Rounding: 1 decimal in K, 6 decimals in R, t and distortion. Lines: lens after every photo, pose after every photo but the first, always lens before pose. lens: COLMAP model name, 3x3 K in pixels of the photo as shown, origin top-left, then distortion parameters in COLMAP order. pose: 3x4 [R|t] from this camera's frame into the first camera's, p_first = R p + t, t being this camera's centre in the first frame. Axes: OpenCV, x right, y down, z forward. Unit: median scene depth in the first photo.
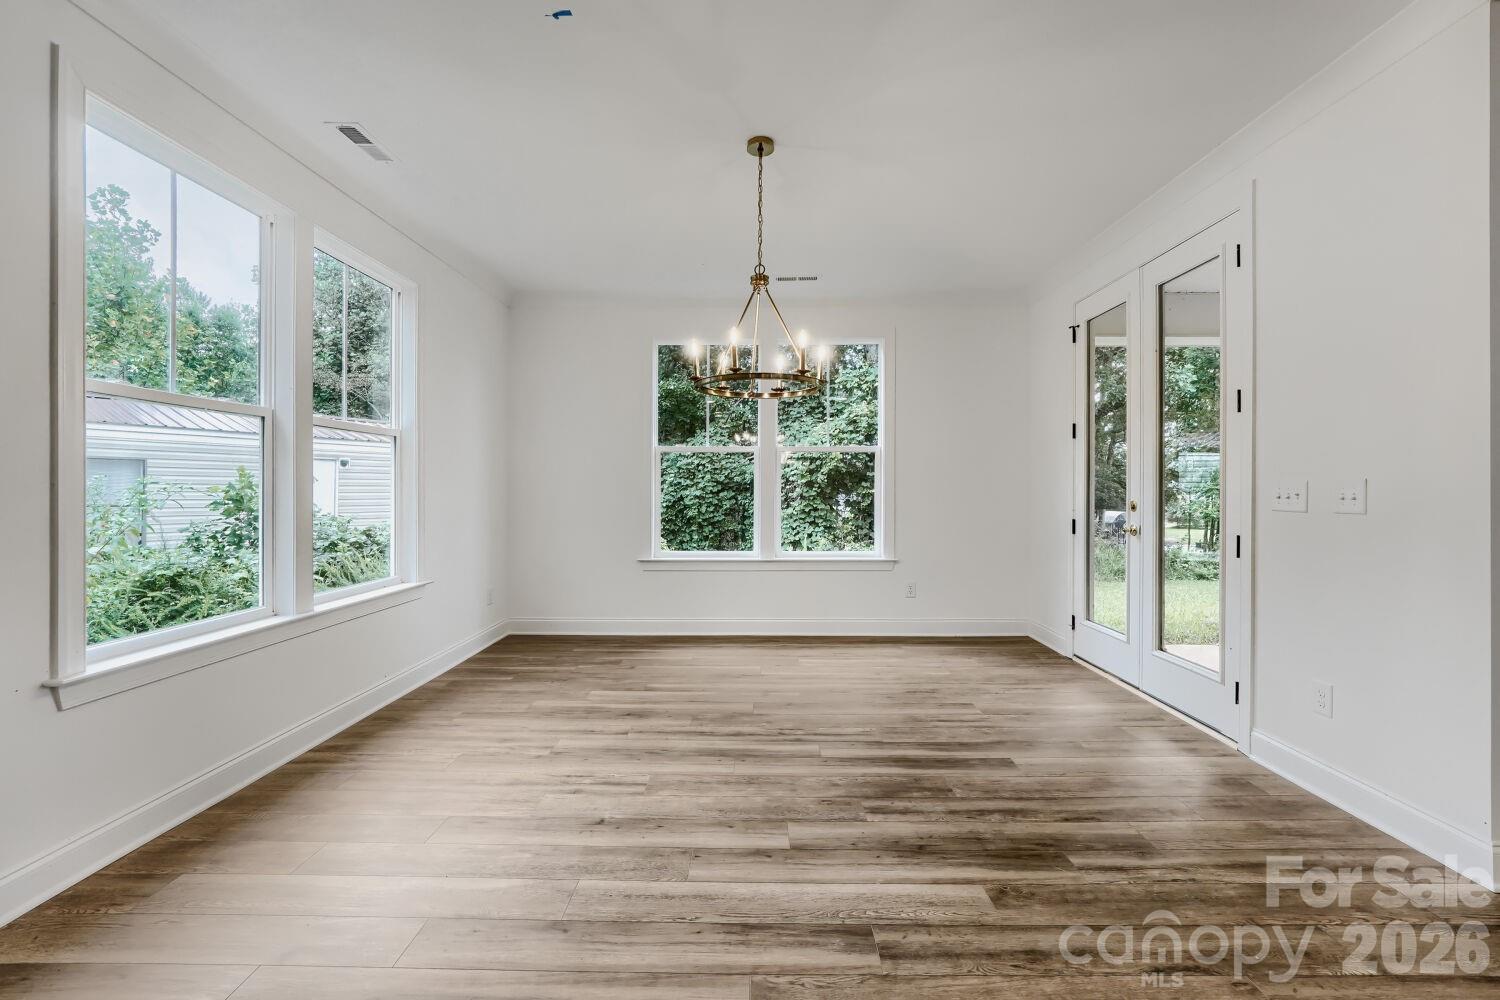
lens RADIAL K [[642.7, 0, 741.5], [0, 642.7, 493.7], [0, 0, 1]] dist [-0.008942, 0.001074]
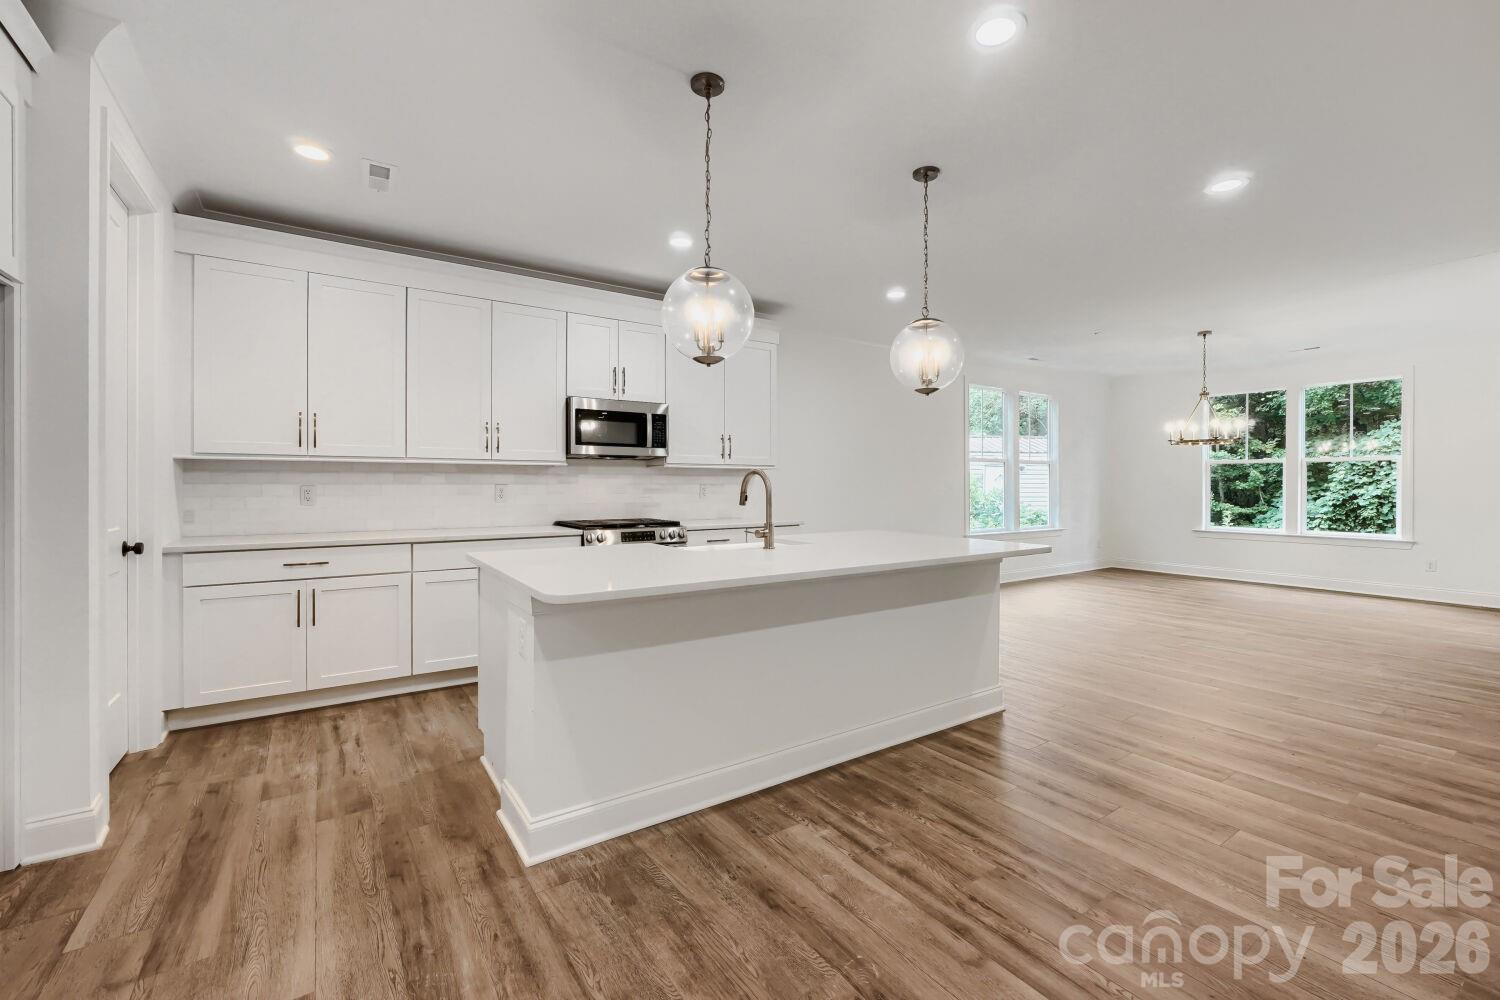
lens RADIAL K [[642.7, 0, 758.4], [0, 642.7, 506.5], [0, 0, 1]] dist [-0.008942, 0.001074]
pose [[0.583140, 0.028378, -0.811876, 0.170464], [-0.007958, 0.999541, 0.029222, 0.001272], [0.812333, -0.010579, 0.583098, -0.271453]]
